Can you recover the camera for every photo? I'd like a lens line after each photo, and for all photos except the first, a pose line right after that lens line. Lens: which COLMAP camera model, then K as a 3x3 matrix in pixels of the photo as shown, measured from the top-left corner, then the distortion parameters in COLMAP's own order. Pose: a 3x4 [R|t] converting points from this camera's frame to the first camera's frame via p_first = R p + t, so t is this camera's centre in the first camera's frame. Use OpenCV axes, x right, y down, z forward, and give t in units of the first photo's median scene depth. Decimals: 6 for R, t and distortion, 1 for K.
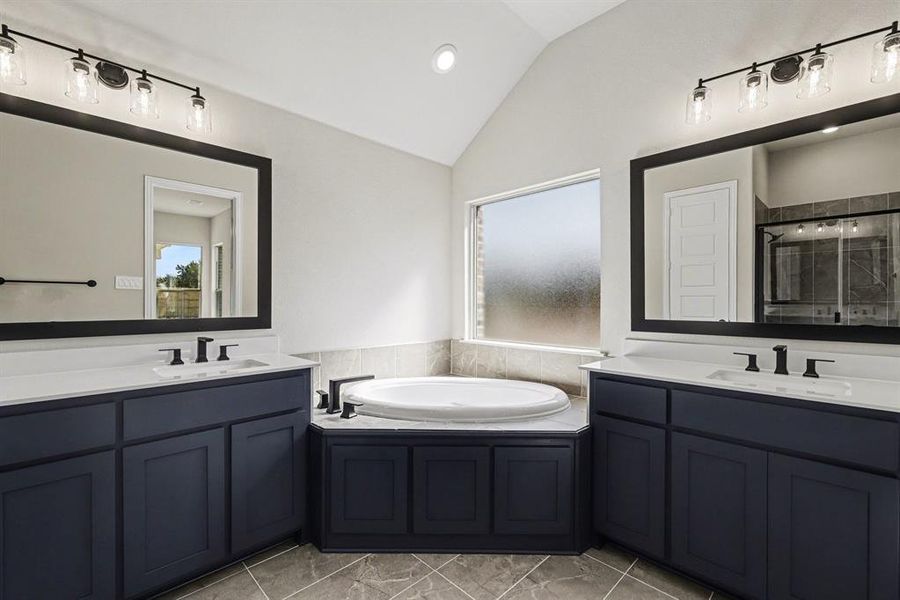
lens RADIAL K [[392.8, 0, 444.8], [0, 392.8, 302.1], [0, 0, 1]] dist [0.004361, 0.000388]
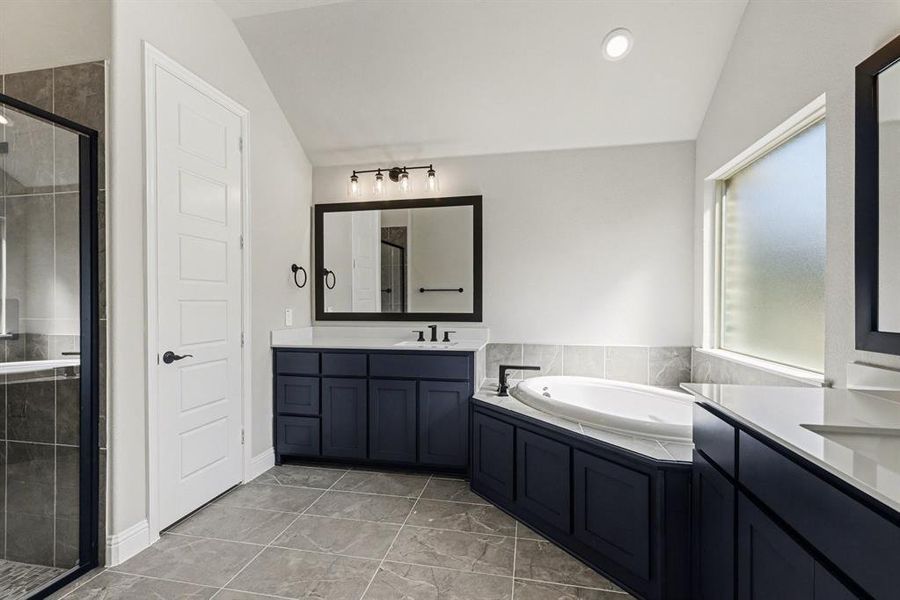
lens RADIAL K [[392.8, 0, 442.9], [0, 392.8, 301.4], [0, 0, 1]] dist [0.004361, 0.000388]
pose [[0.571828, -0.002979, -0.820368, 0.623884], [0.001145, 0.999995, -0.002833, 0.000642], [0.820373, 0.000681, 0.571829, 0.137737]]
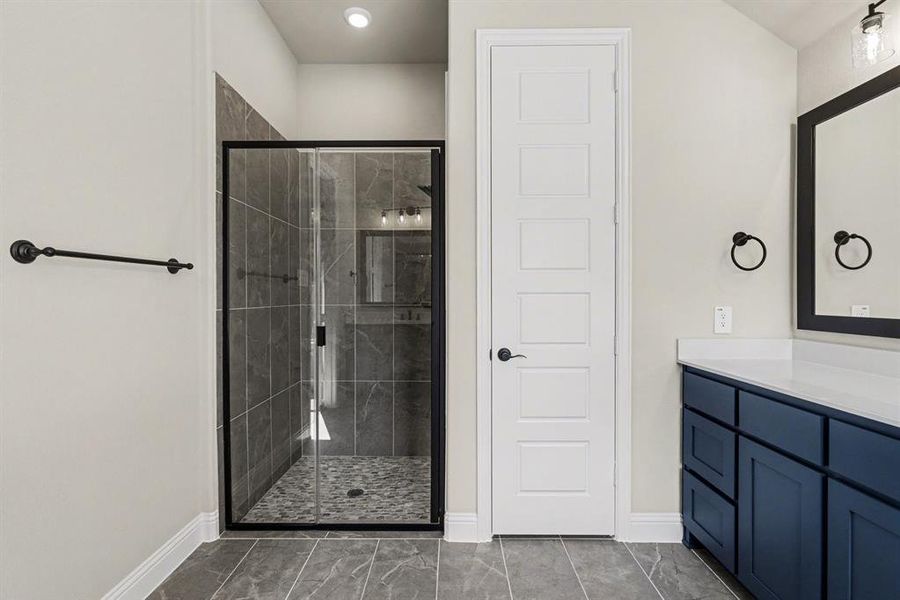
lens RADIAL K [[392.8, 0, 449.7], [0, 392.8, 300.0], [0, 0, 1]] dist [0.004361, 0.000388]
pose [[-0.675126, 0.006798, -0.737671, 0.211468], [-0.000656, 0.999952, 0.009816, 0.001095], [0.737702, 0.007111, -0.675089, 0.627646]]
